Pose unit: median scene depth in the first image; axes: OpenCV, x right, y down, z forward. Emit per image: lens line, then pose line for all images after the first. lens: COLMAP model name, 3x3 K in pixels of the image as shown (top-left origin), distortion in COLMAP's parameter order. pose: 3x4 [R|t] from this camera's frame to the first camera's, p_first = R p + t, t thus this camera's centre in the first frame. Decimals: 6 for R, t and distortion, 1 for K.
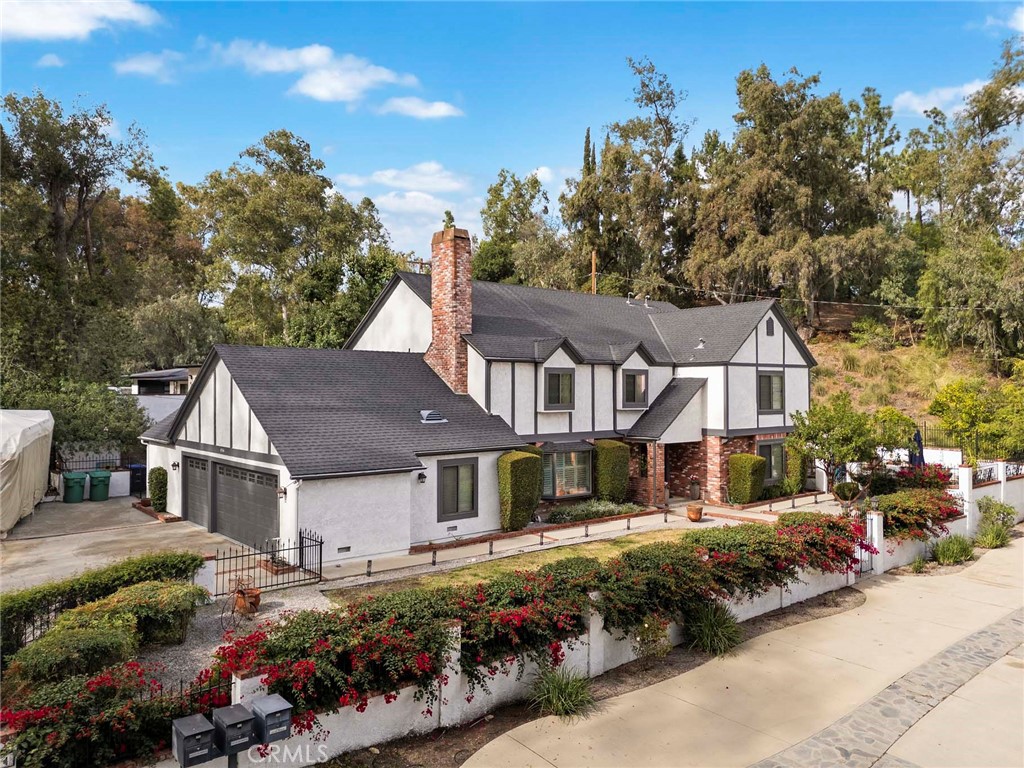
lens RADIAL K [[749.7, 0, 512.0], [0, 749.7, 384.0], [0, 0, 1]] dist [0.105836, -0.114094]
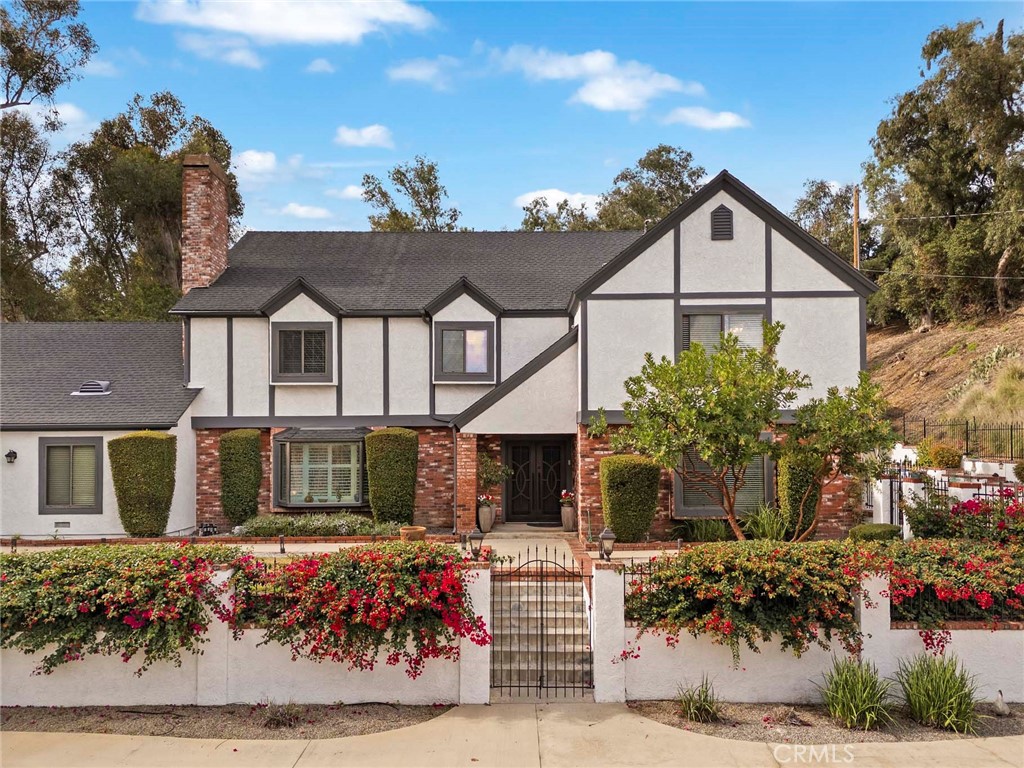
lens RADIAL K [[749.7, 0, 512.0], [0, 749.7, 384.0], [0, 0, 1]] dist [0.105836, -0.114094]
pose [[0.739437, -0.034709, -0.672330, 0.615287], [0.009515, 0.999109, -0.041115, 0.060575], [0.673158, 0.024005, 0.739109, 0.534710]]
